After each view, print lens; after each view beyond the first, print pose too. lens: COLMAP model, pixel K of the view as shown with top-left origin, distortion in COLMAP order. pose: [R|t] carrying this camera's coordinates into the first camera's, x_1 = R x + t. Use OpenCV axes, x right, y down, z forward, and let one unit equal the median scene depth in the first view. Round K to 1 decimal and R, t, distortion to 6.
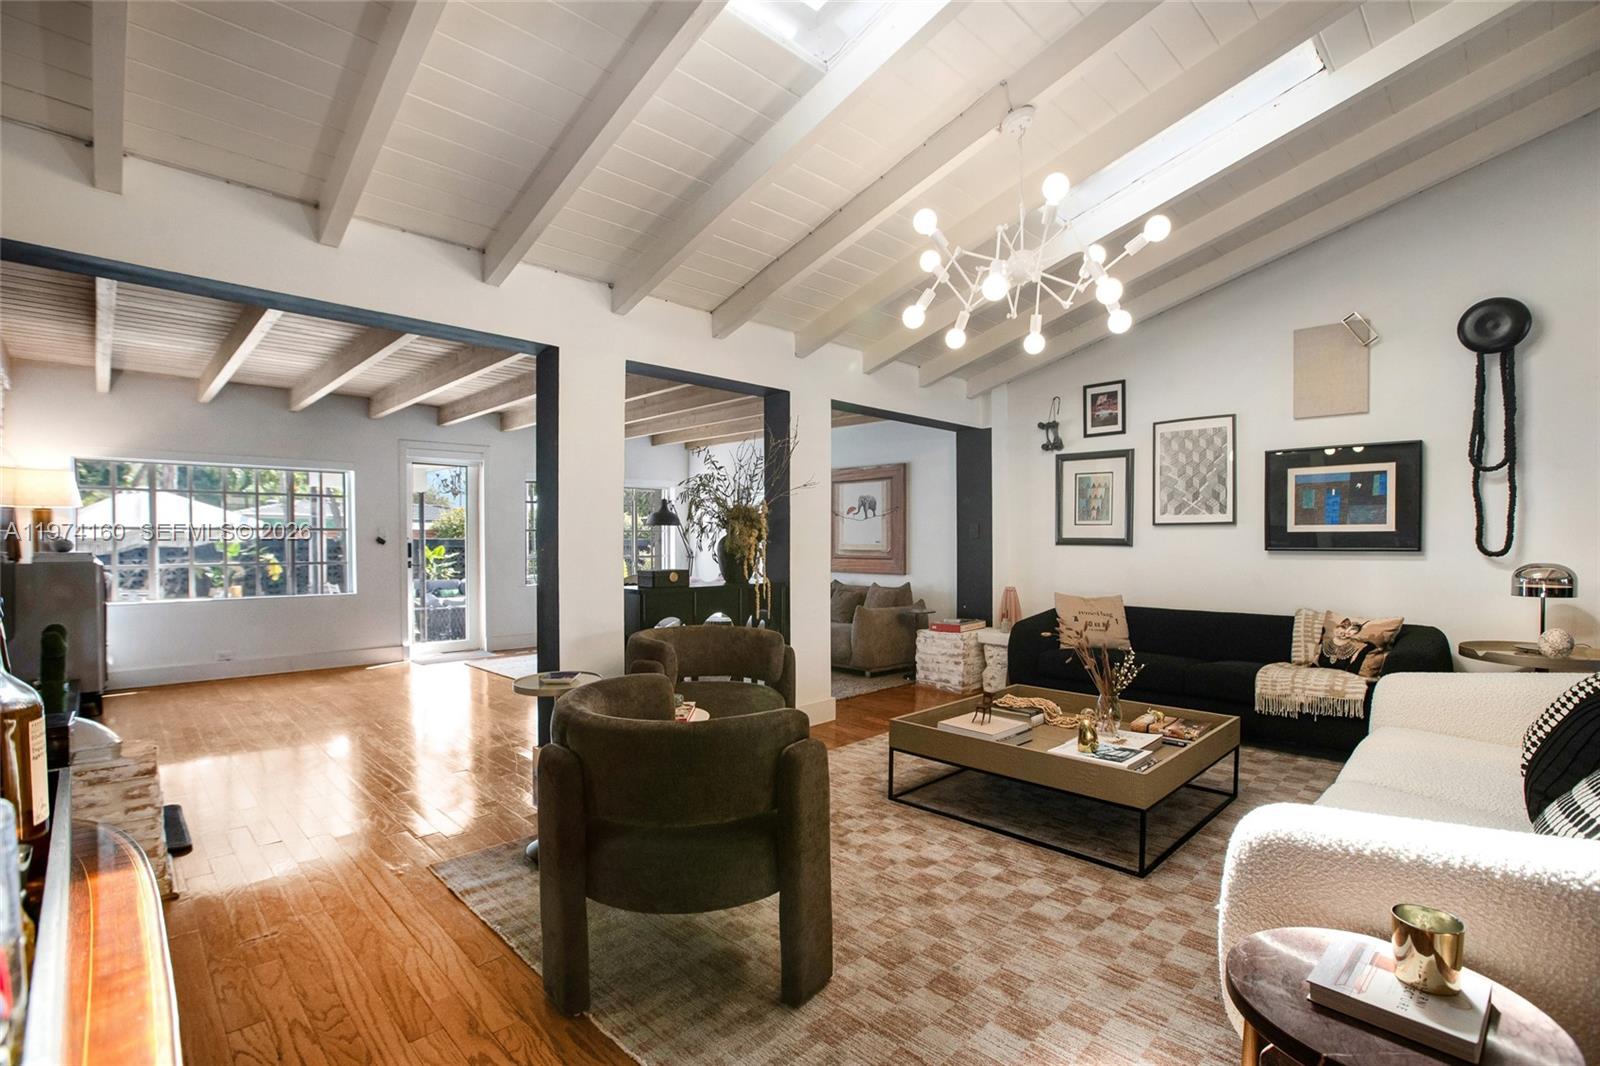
lens RADIAL K [[732.8, 0, 809.4], [0, 732.8, 538.2], [0, 0, 1]] dist [-0.040764, 0.000370]
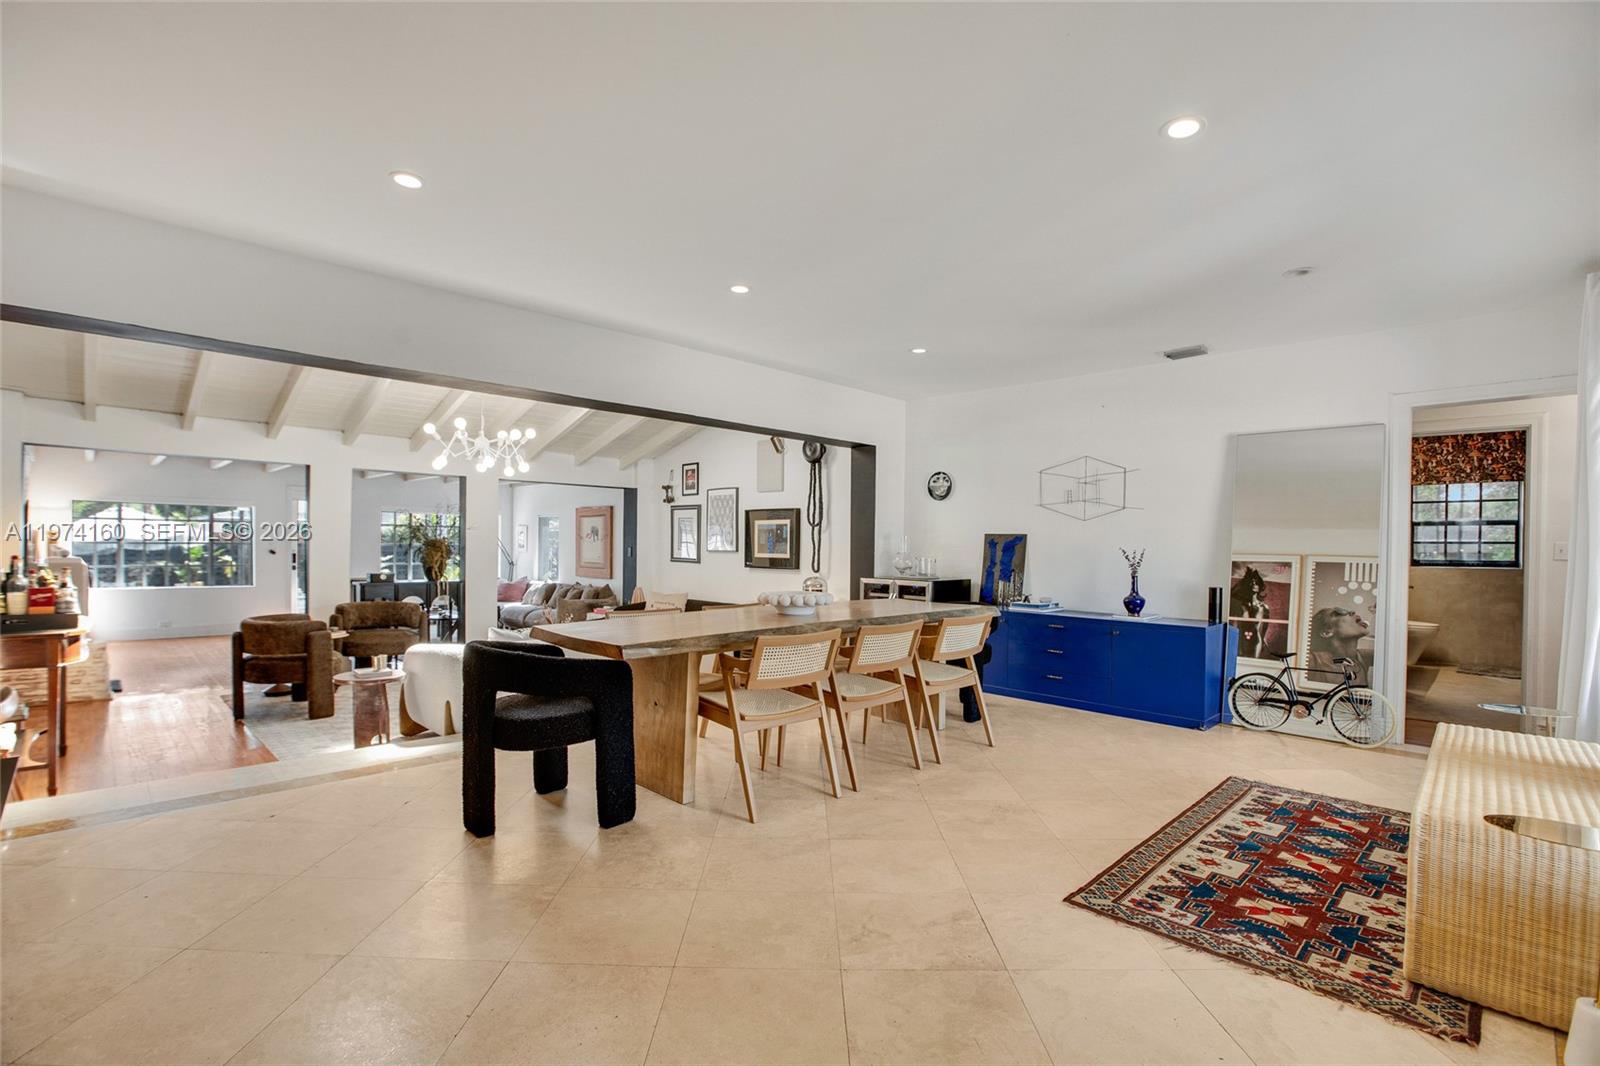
lens RADIAL K [[754.5, 0, 800.0], [0, 754.5, 533.0], [0, 0, 1]] dist [-0.020093, 0.000532]
pose [[0.999653, 0.014535, -0.021968, 0.673726], [-0.014854, 0.999786, -0.014411, -0.035018], [0.021754, 0.014733, 0.999655, -0.671008]]
